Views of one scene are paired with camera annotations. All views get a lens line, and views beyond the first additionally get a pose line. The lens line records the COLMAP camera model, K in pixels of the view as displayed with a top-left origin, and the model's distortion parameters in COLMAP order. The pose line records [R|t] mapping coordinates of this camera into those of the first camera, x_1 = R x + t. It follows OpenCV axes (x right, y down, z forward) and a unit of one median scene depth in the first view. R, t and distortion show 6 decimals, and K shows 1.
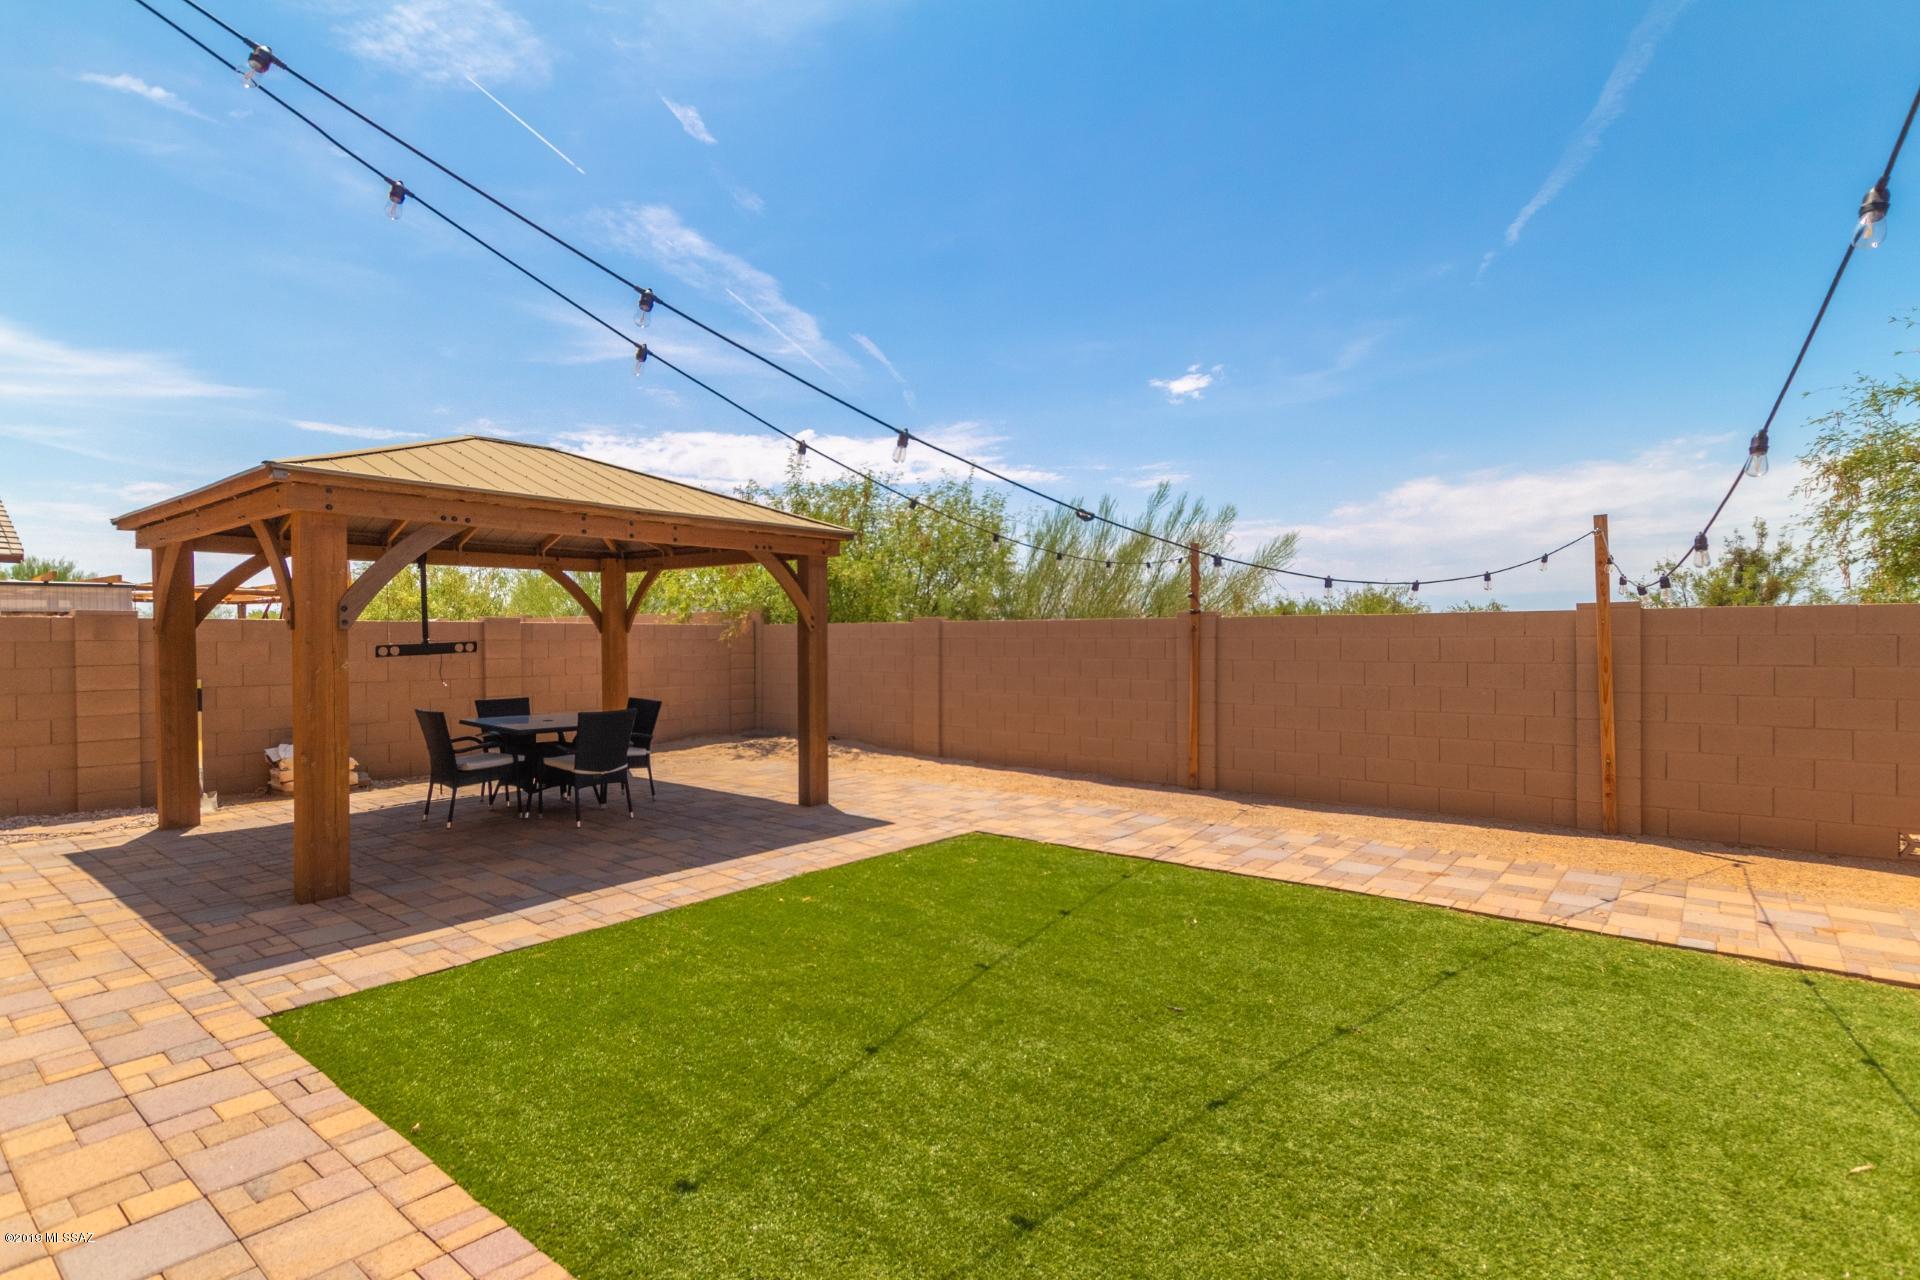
lens RADIAL K [[929.9, 0, 966.1], [0, 929.9, 644.3], [0, 0, 1]] dist [0.000225, 0.000018]
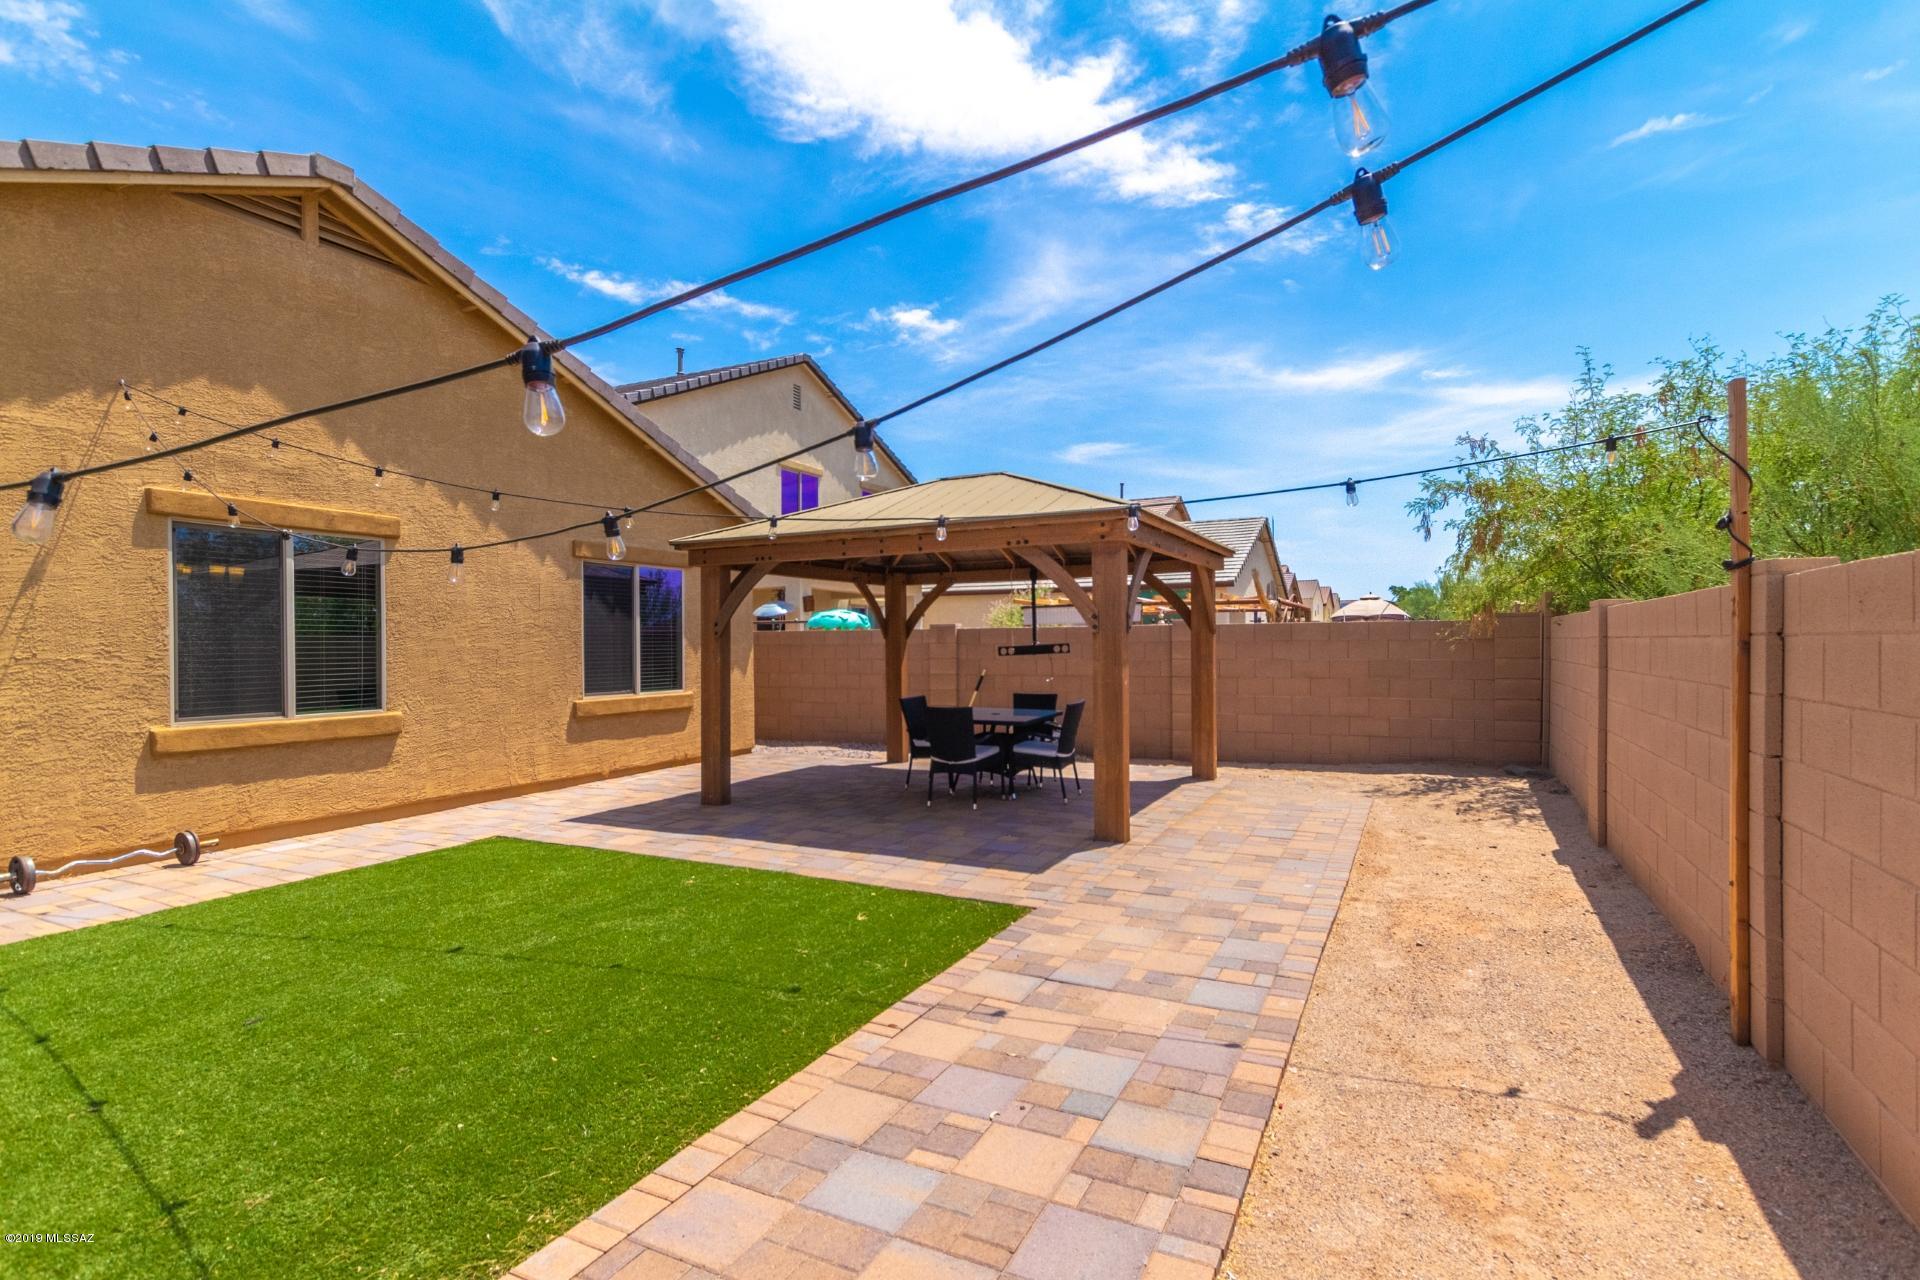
lens RADIAL K [[929.9, 0, 966.1], [0, 929.9, 644.3], [0, 0, 1]] dist [0.000225, 0.000018]
pose [[0.206158, 0.006782, -0.978495, 0.749774], [0.000425, 0.999975, 0.007020, -0.013422], [0.978519, -0.001863, 0.206150, 0.840575]]
